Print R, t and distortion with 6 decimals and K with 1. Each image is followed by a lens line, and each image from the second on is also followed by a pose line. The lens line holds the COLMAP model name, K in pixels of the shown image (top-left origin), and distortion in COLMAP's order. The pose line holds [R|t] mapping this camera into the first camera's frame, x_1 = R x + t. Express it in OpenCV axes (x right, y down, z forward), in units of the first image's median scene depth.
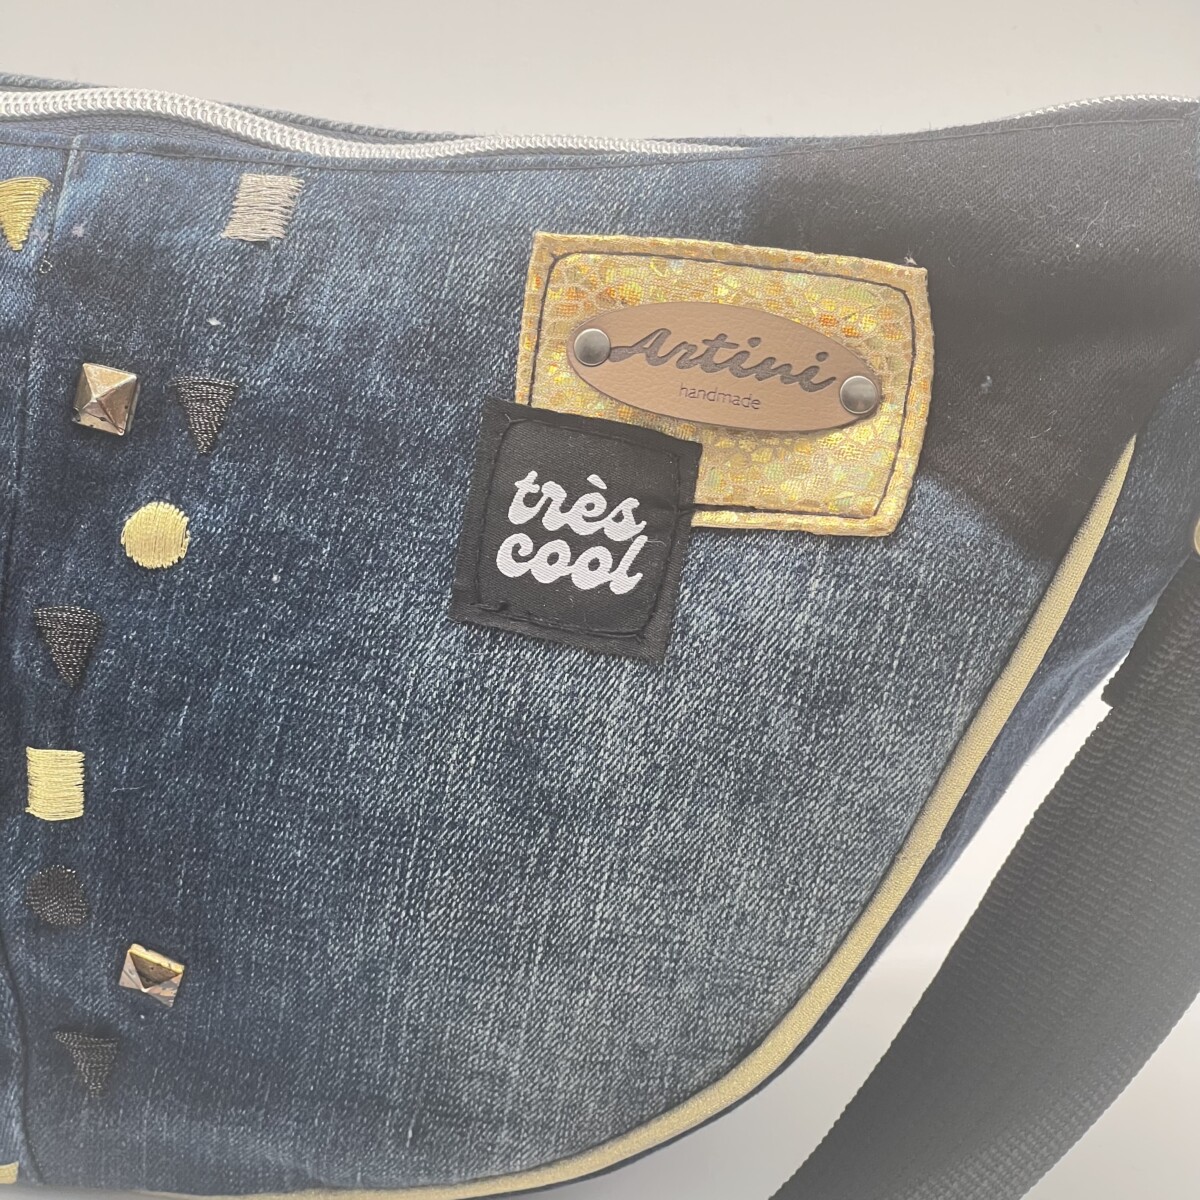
lens RADIAL K [[3714.7, 0, 600.0], [0, 3714.7, 600.0], [0, 0, 1]] dist [-0.607290, 12.933413]
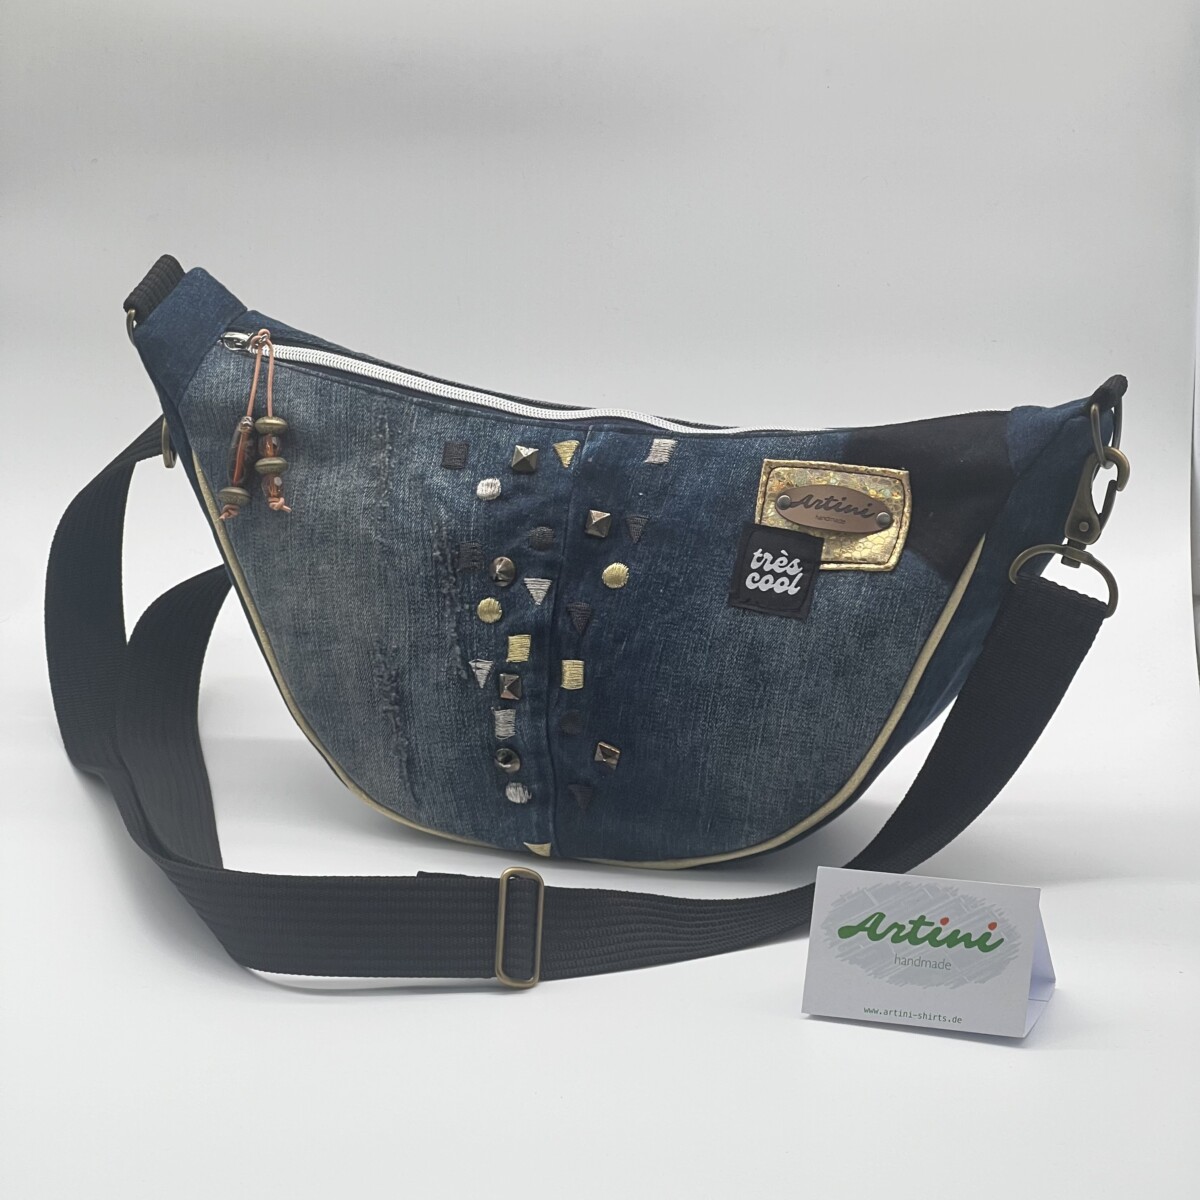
lens RADIAL K [[3714.7, 0, 600.0], [0, 3714.7, 600.0], [0, 0, 1]] dist [-0.607290, 12.933413]
pose [[0.991900, 0.017683, -0.125786, 0.198753], [-0.036855, 0.987729, -0.151765, 0.400748], [0.121559, 0.155172, 0.980380, -1.567804]]
